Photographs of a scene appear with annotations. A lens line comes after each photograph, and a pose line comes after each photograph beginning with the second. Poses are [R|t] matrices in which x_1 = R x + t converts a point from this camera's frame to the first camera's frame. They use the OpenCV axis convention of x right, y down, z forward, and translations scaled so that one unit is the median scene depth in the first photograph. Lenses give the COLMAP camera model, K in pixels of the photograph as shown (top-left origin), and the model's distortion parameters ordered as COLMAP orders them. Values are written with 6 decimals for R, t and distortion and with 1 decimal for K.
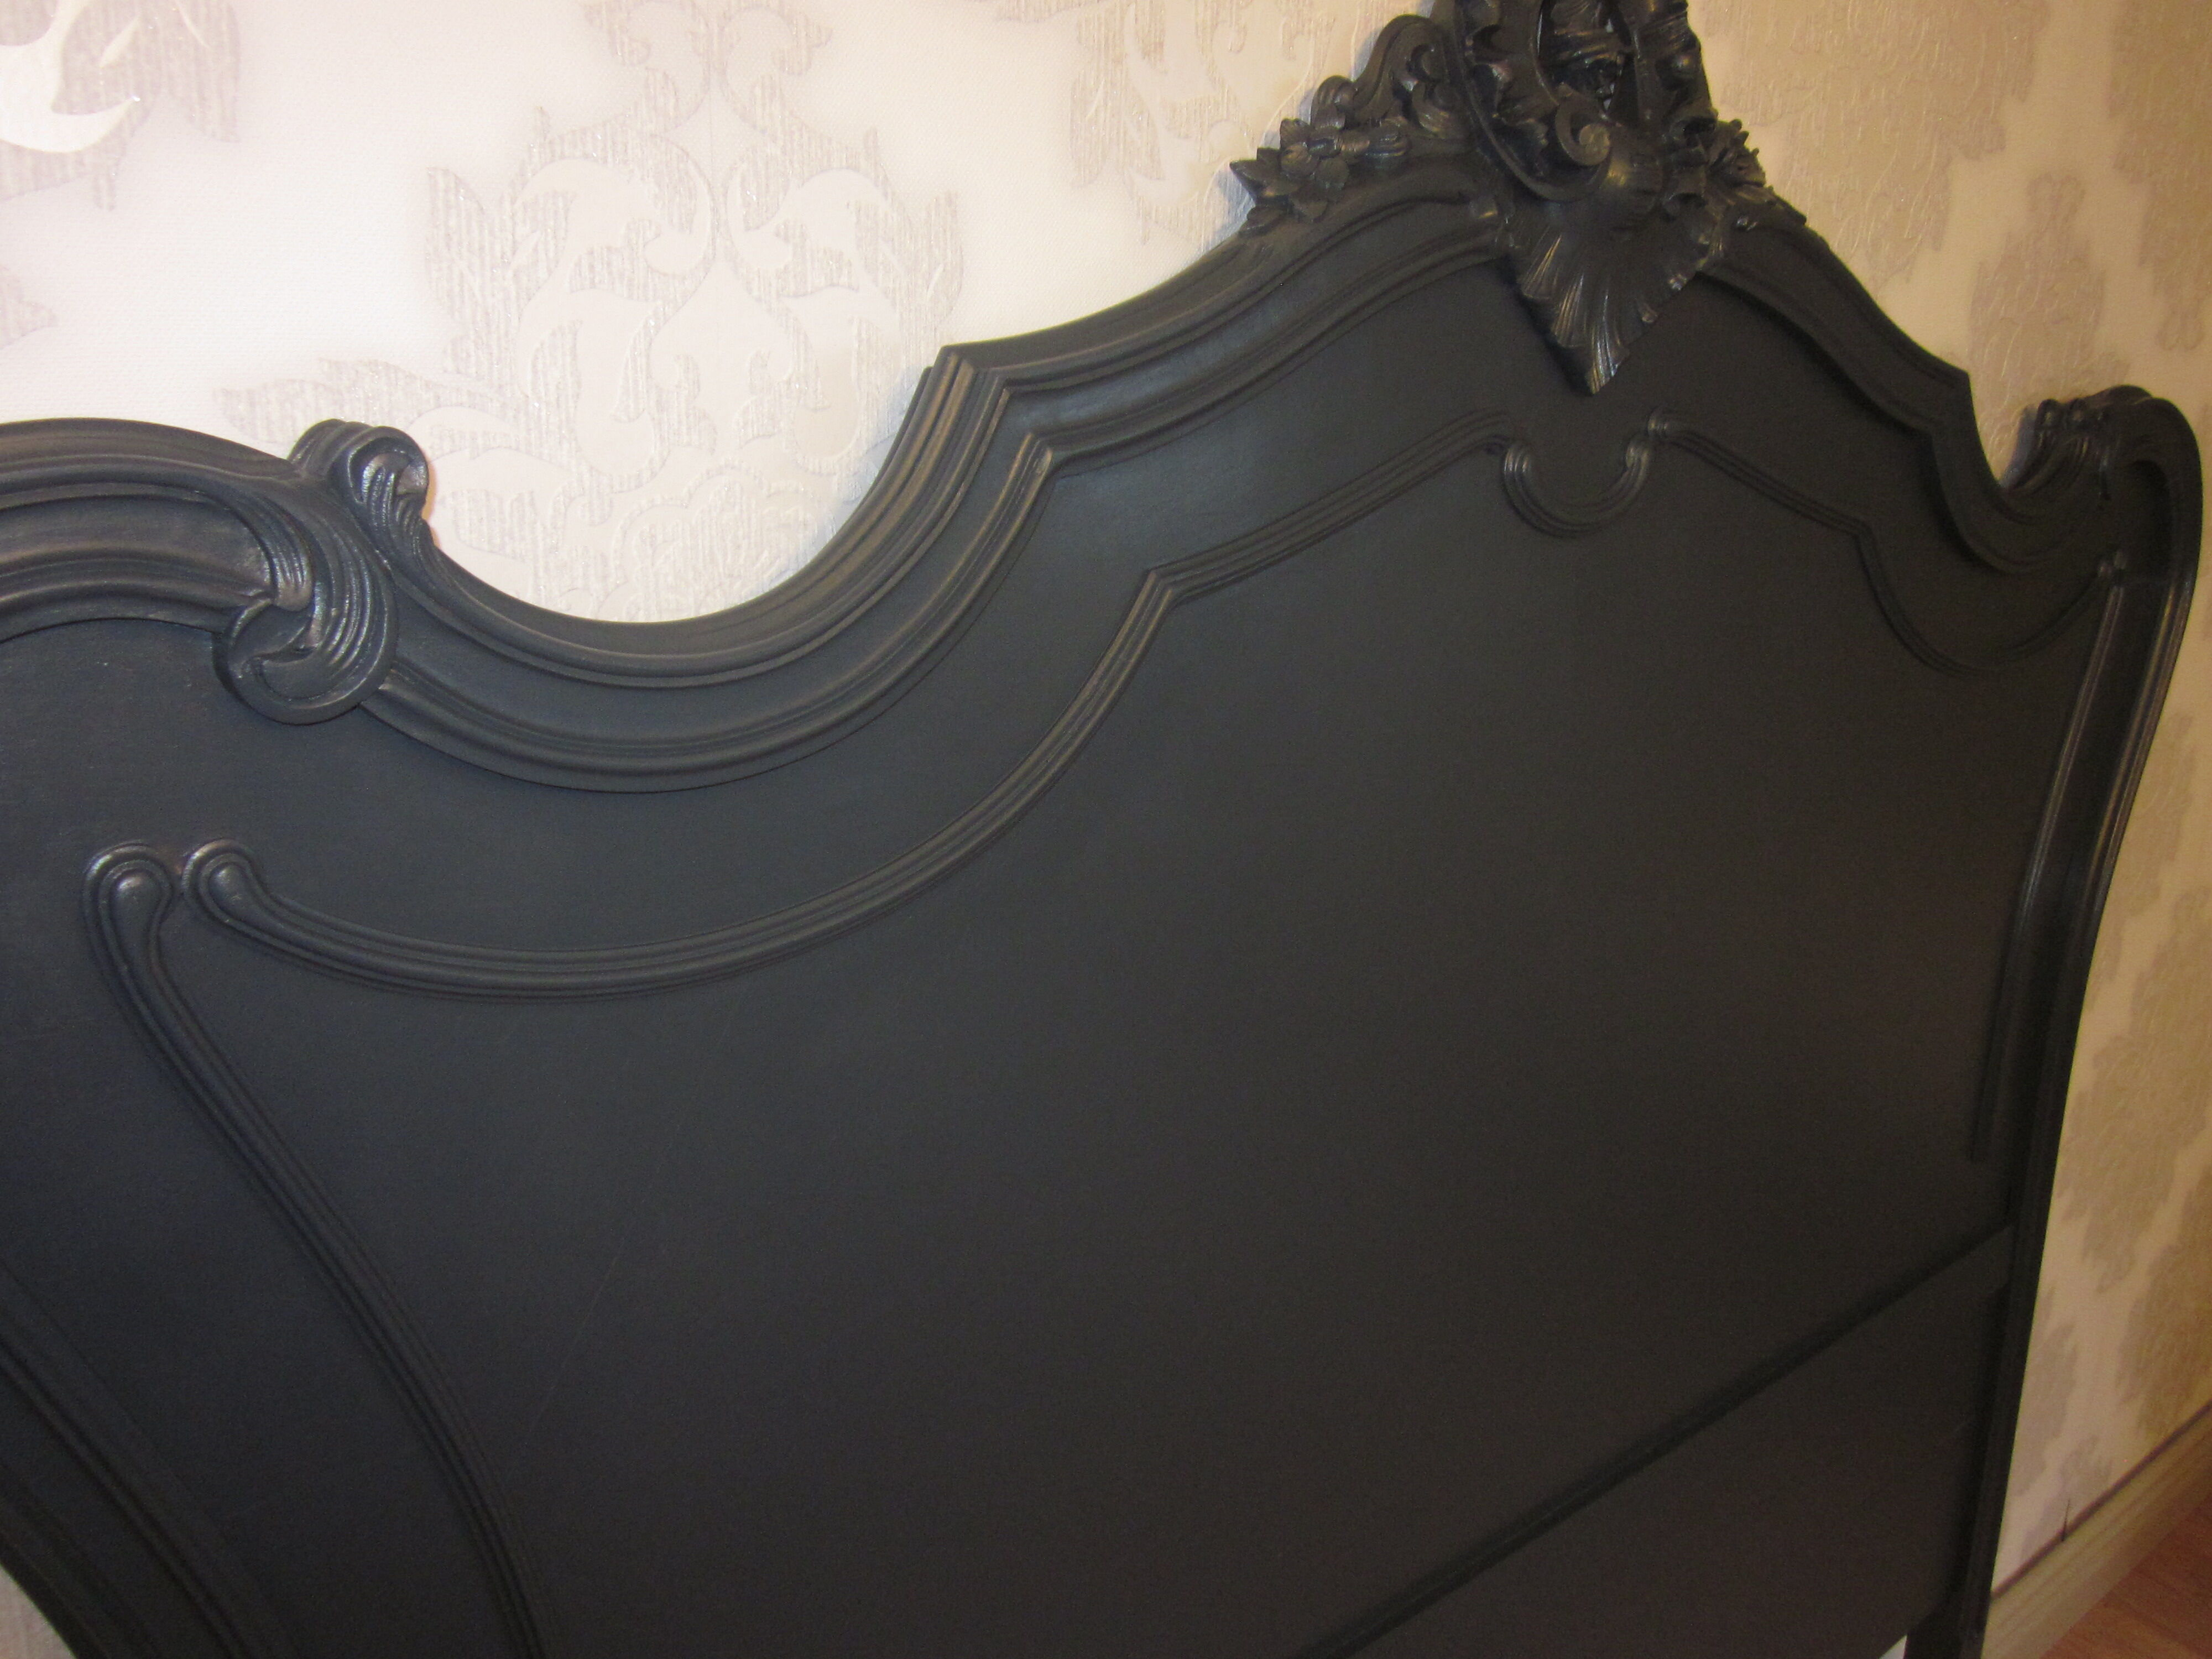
lens RADIAL K [[1841.8, 0, 1106.0], [0, 1841.8, 829.5], [0, 0, 1]] dist [-0.036255, 0.003684]
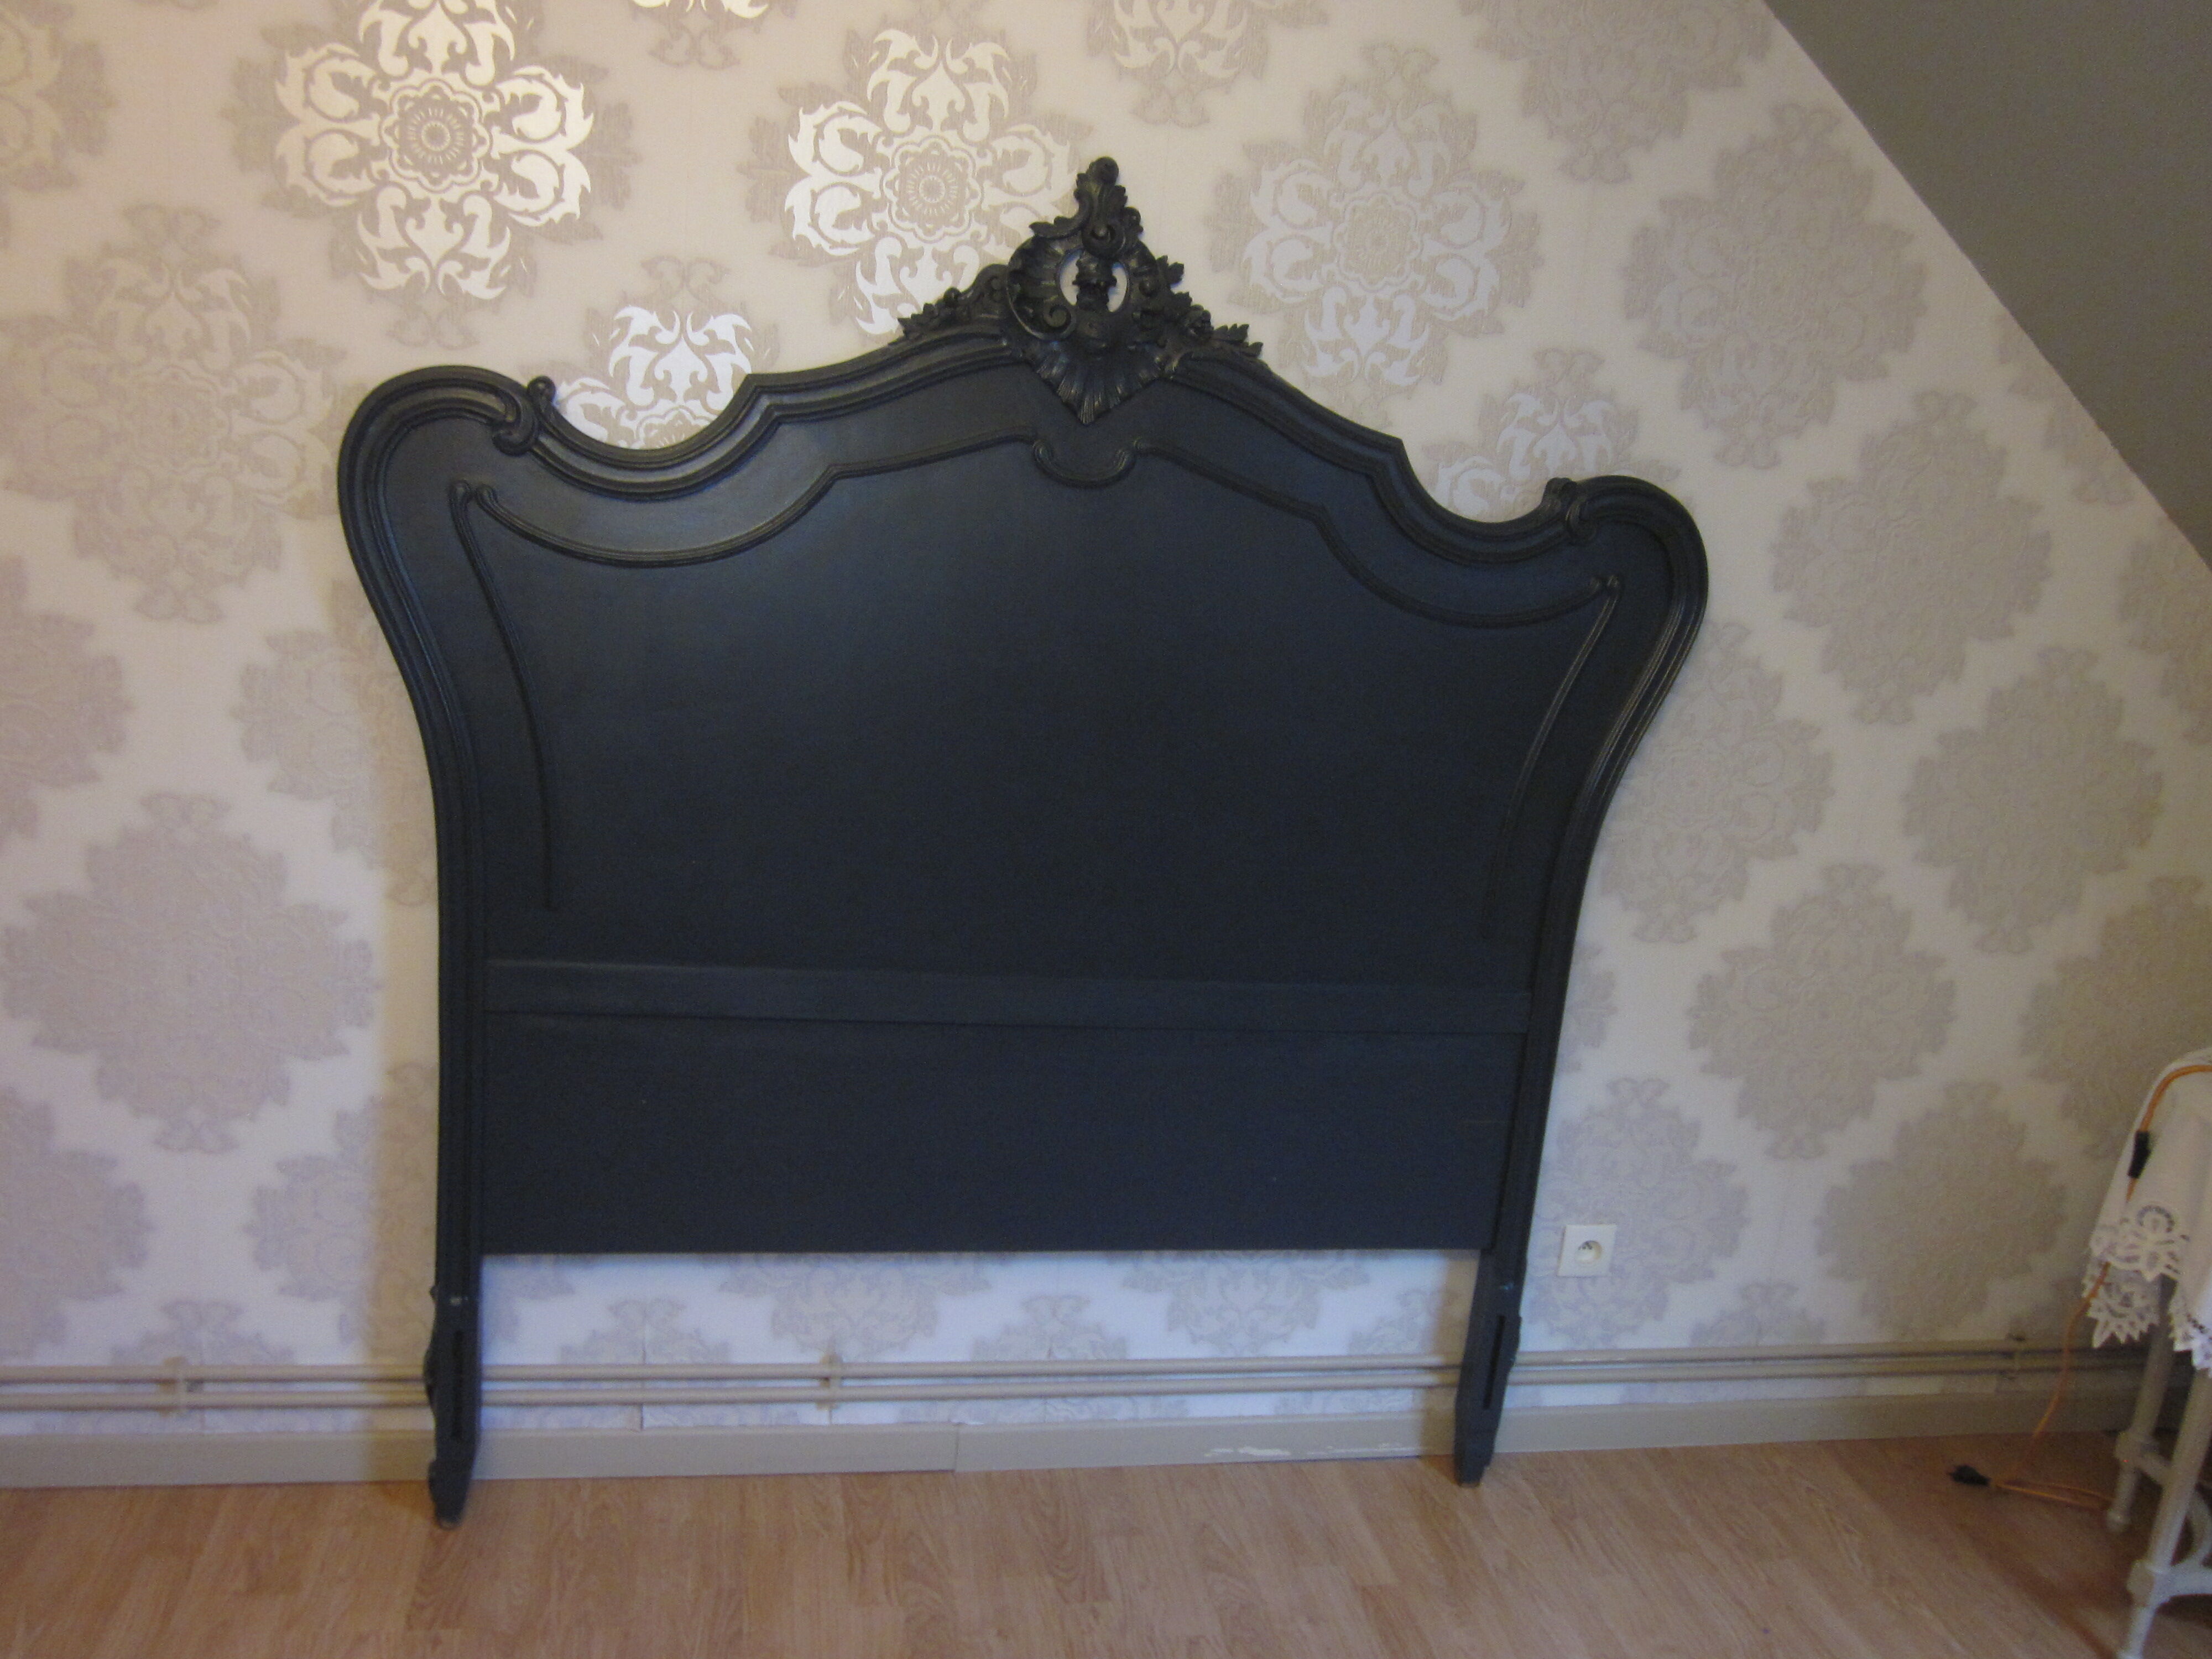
lens RADIAL K [[1841.8, 0, 1106.0], [0, 1841.8, 829.5], [0, 0, 1]] dist [-0.036255, 0.003684]
pose [[0.877115, 0.179117, -0.445630, 1.861480], [-0.206836, 0.978277, -0.013897, 0.377692], [0.433460, 0.104361, 0.895109, -1.322721]]
